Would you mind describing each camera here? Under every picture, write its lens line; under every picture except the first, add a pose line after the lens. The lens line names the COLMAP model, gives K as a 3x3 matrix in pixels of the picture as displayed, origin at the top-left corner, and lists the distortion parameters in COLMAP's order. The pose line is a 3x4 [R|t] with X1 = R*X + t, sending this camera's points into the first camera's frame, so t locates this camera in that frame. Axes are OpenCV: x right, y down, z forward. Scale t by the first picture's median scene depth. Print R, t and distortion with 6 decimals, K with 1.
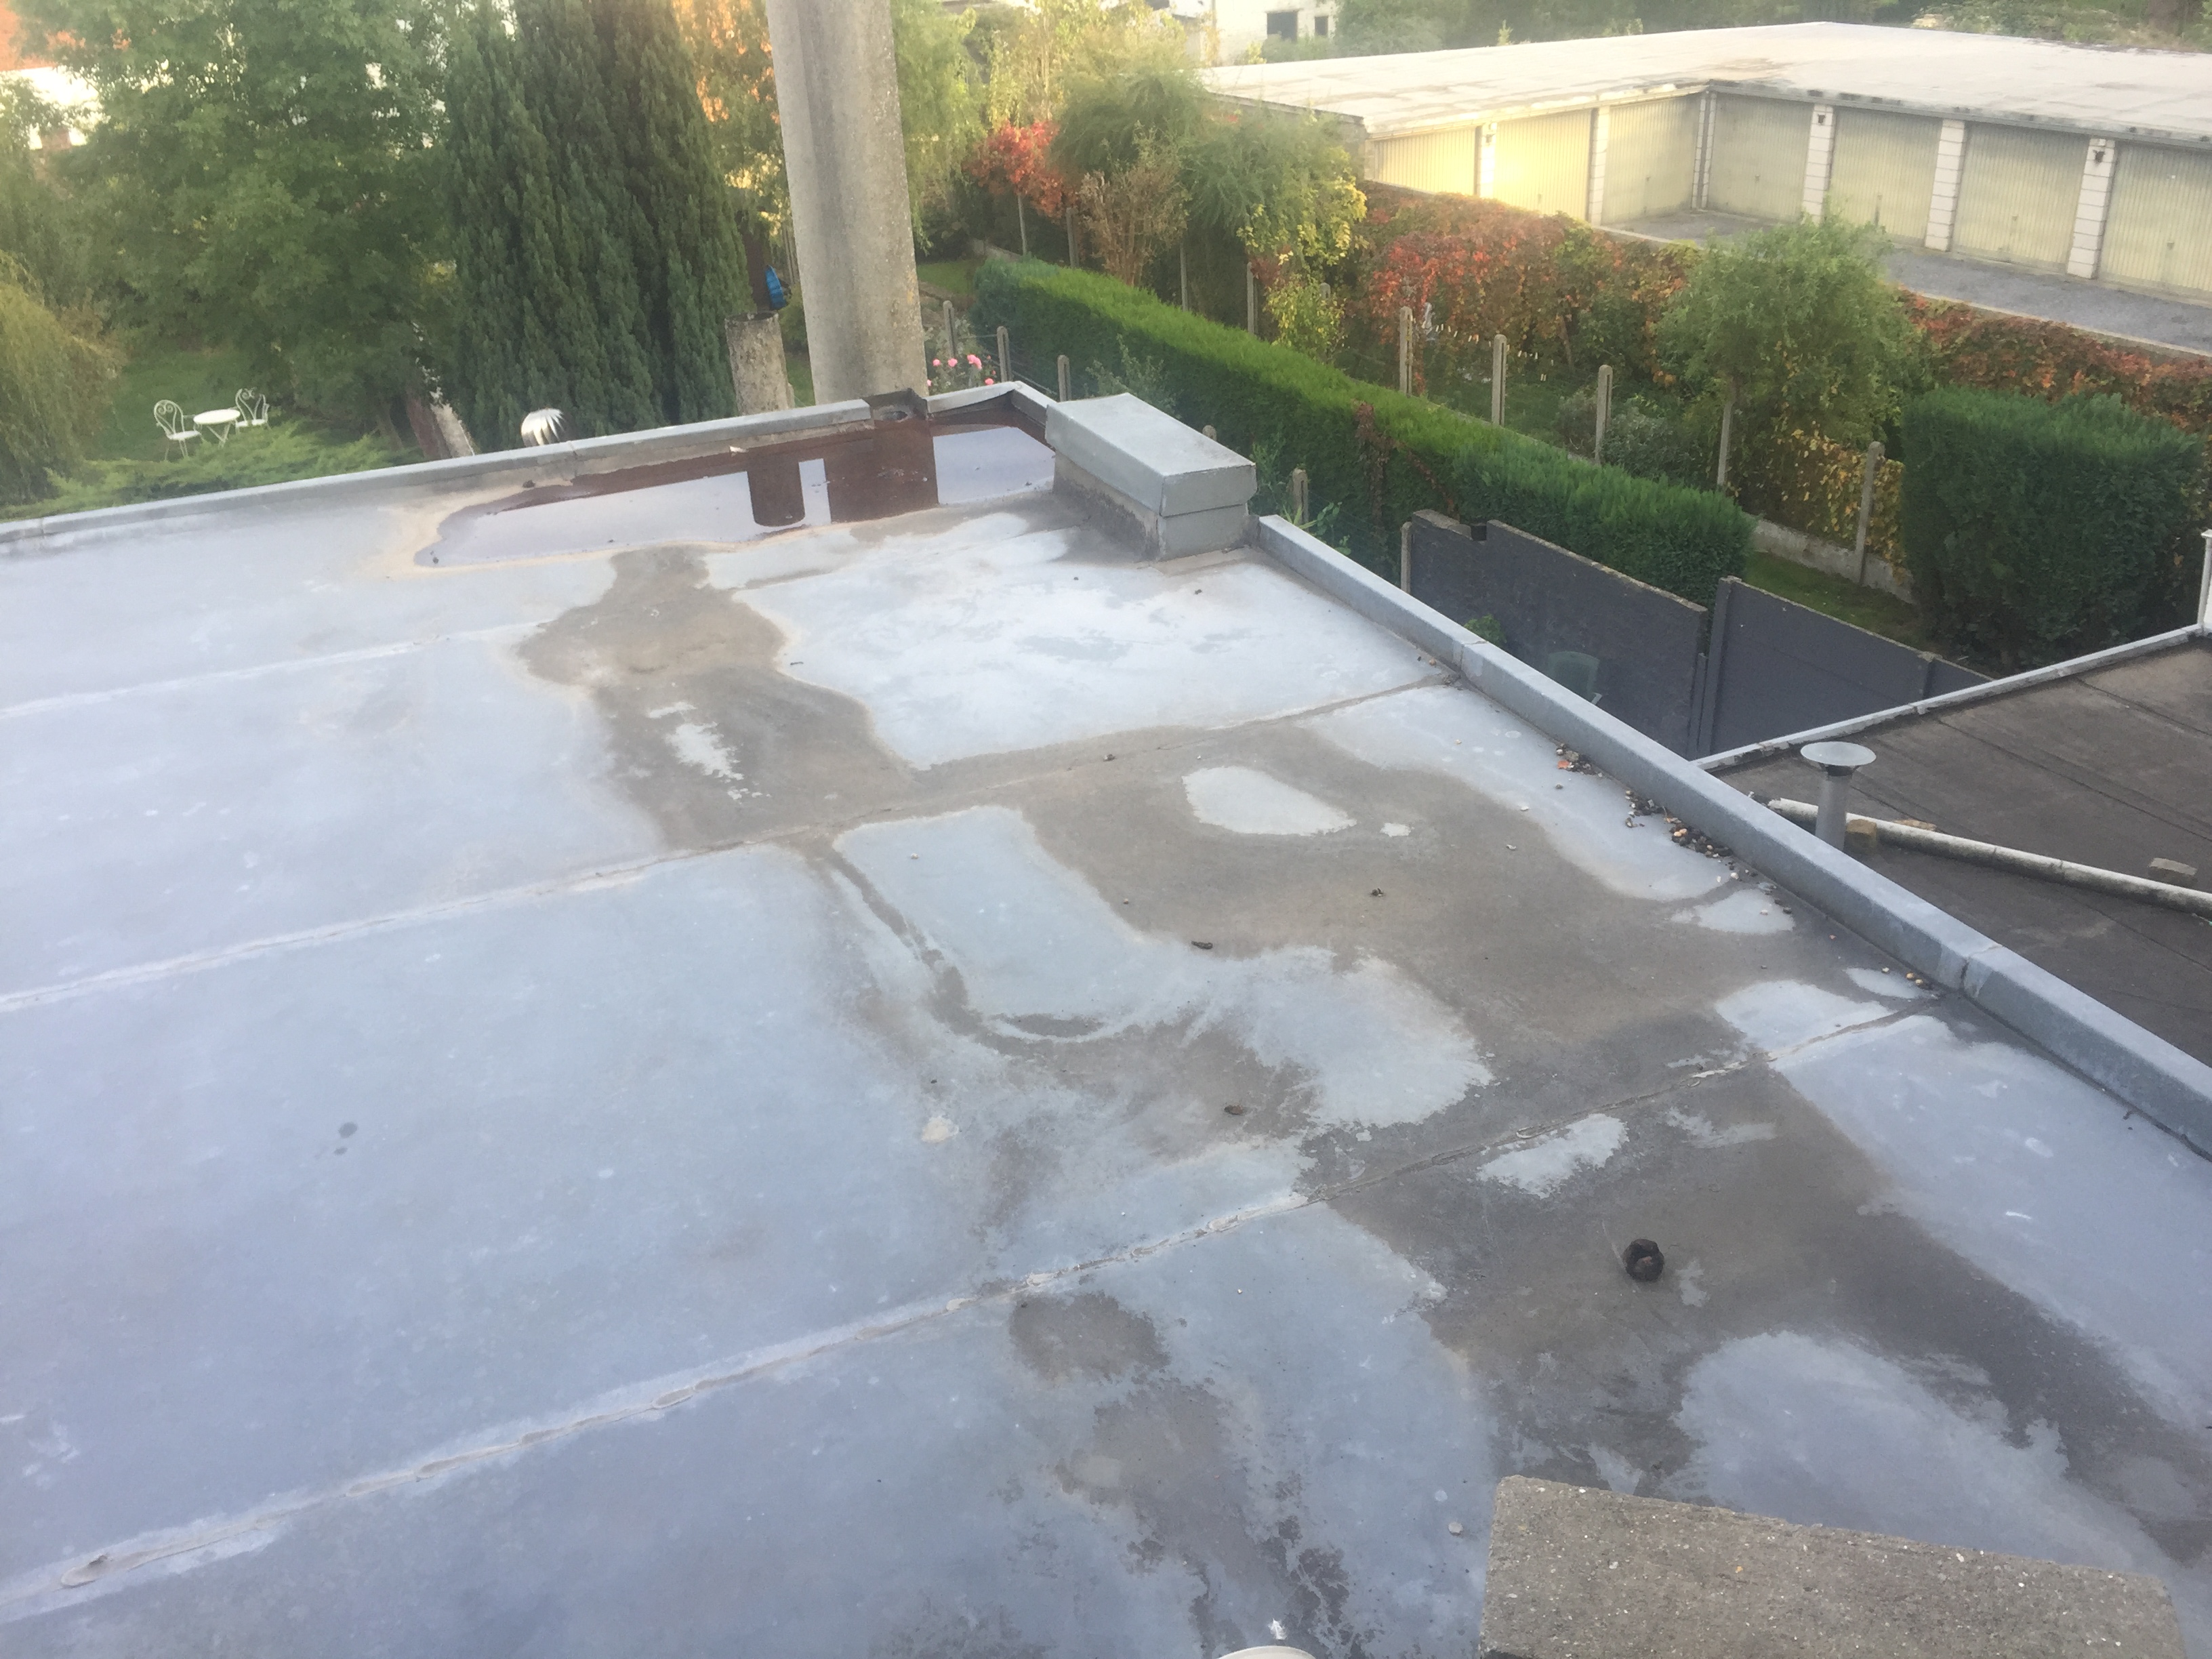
lens RADIAL K [[1901.1, 0, 1122.3], [0, 1901.1, 818.8], [0, 0, 1]] dist [0.100632, -0.146121]
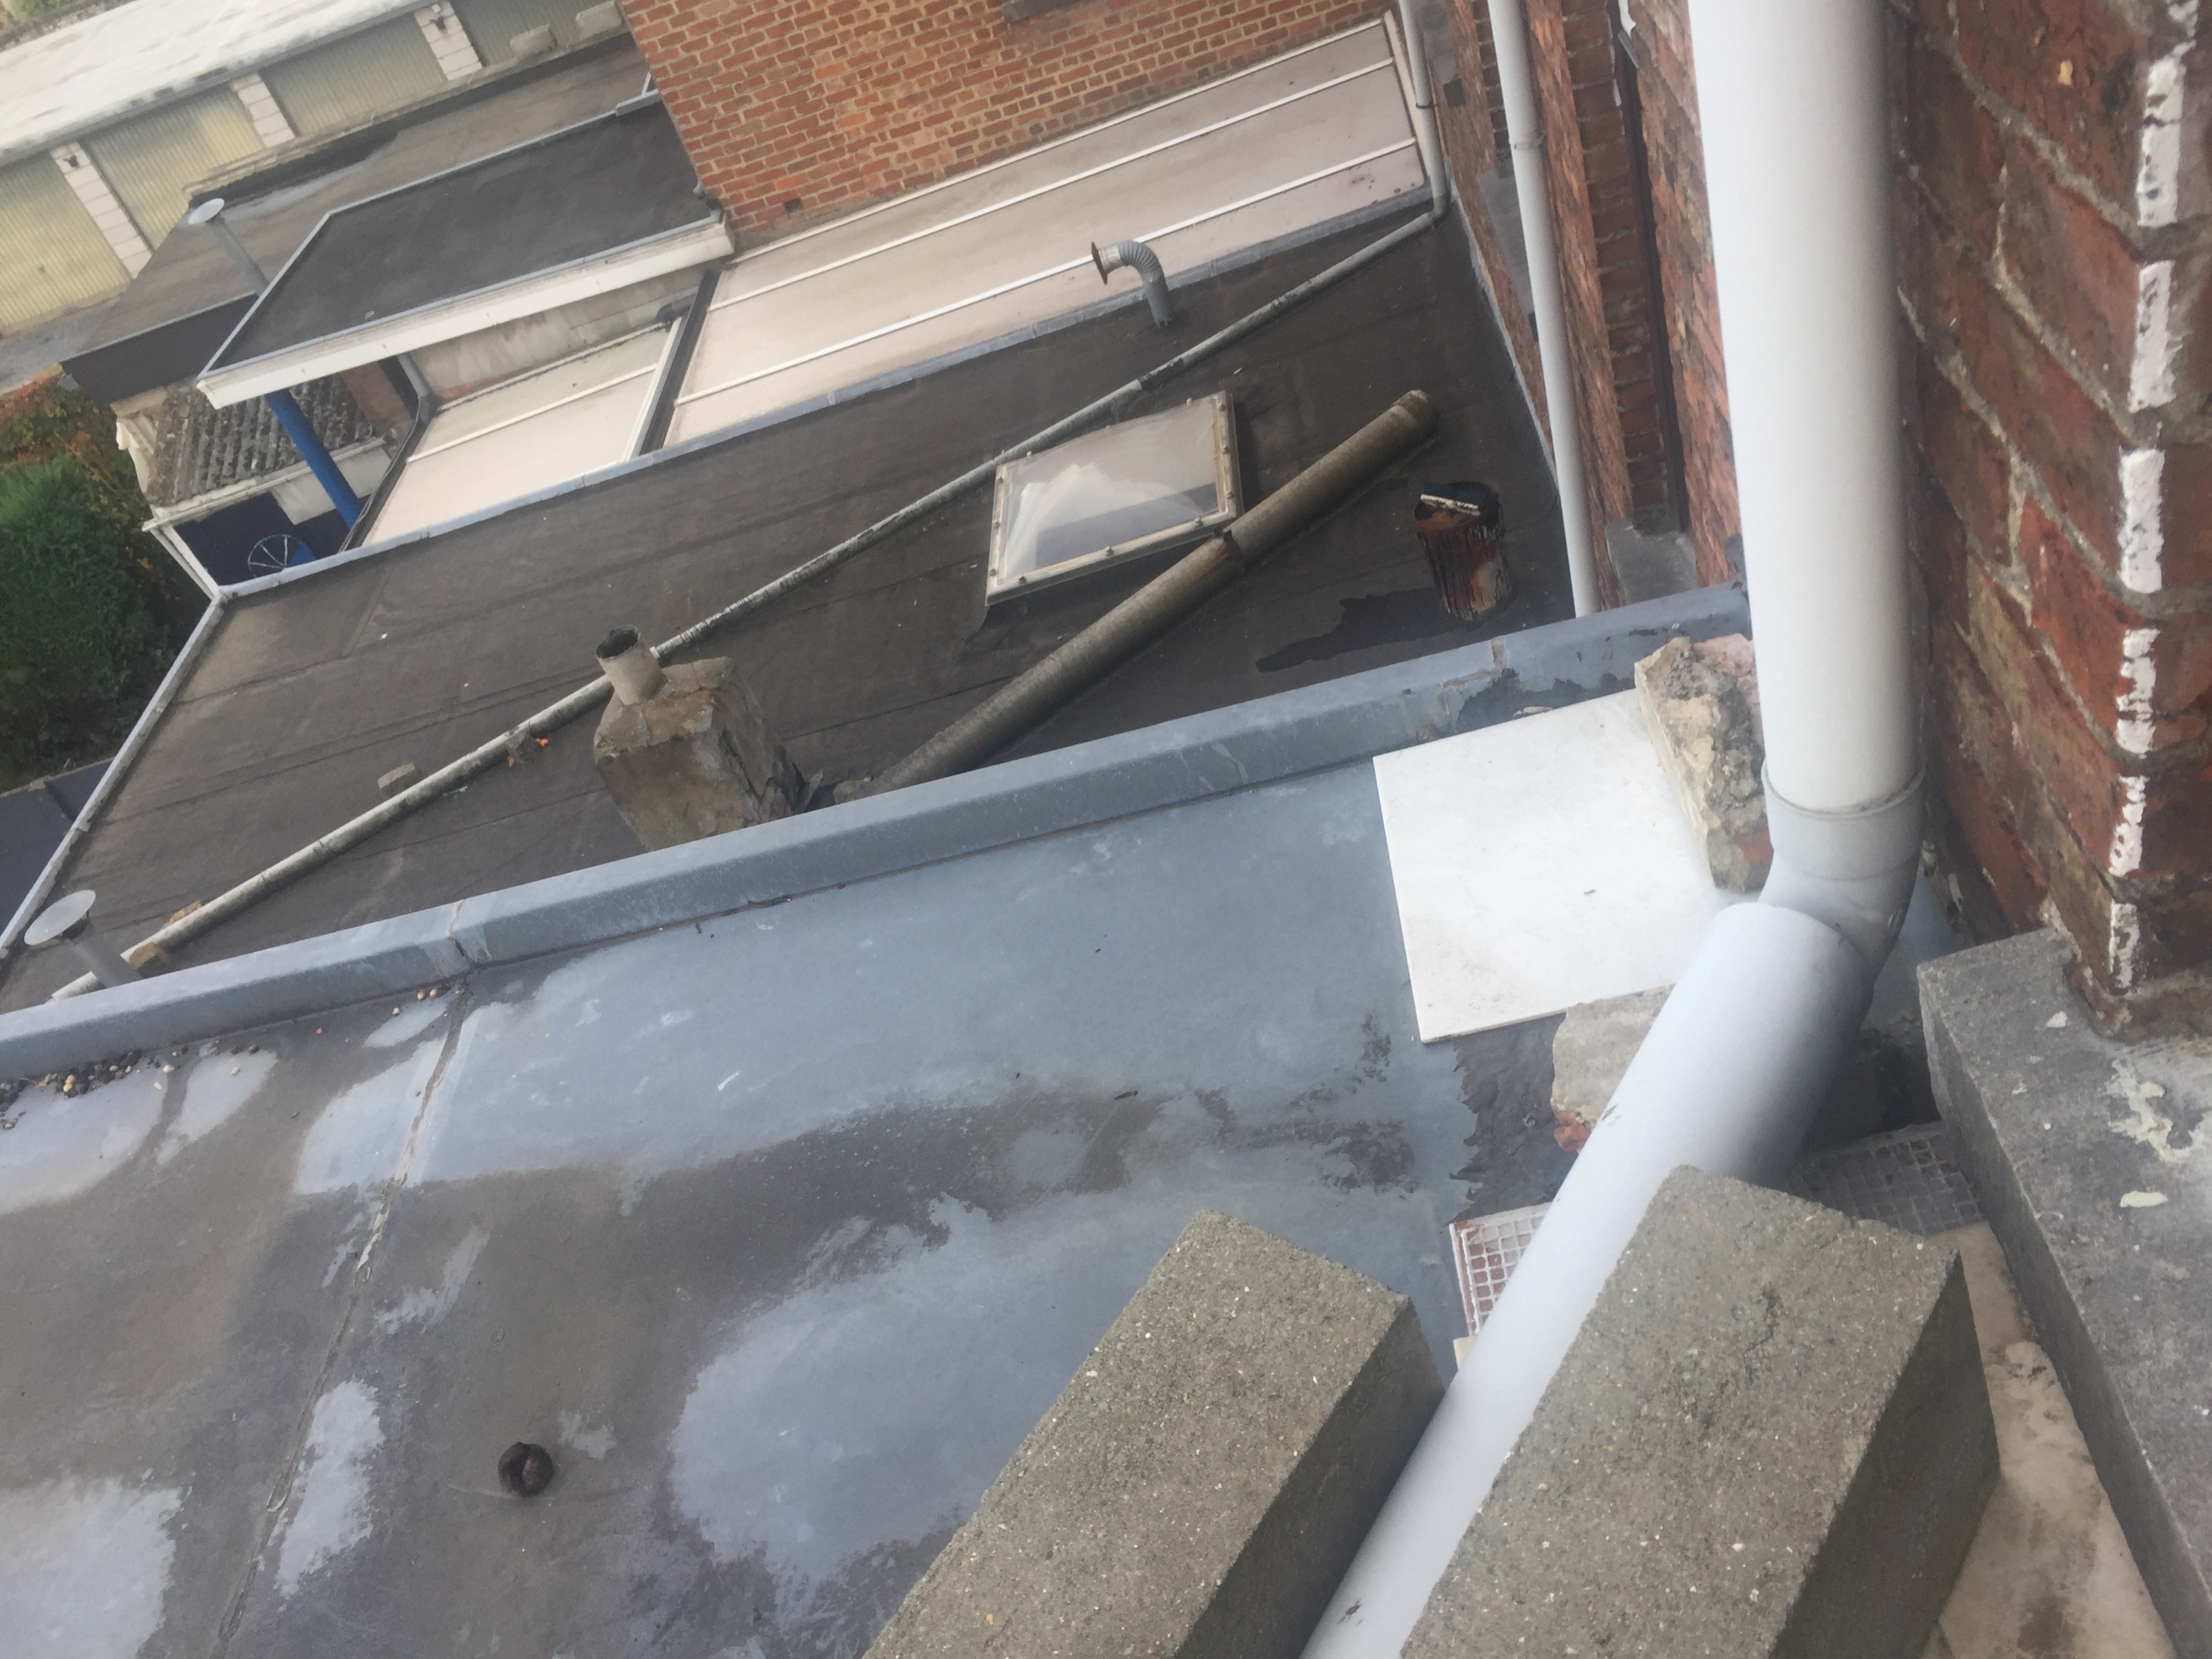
lens RADIAL K [[1901.1, 0, 1097.0], [0, 1901.1, 834.3], [0, 0, 1]] dist [0.100632, -0.146121]
pose [[0.399855, -0.646417, 0.649816, 0.019122], [0.655902, 0.697013, 0.289767, -0.020135], [-0.640241, 0.310351, 0.702691, 0.188582]]
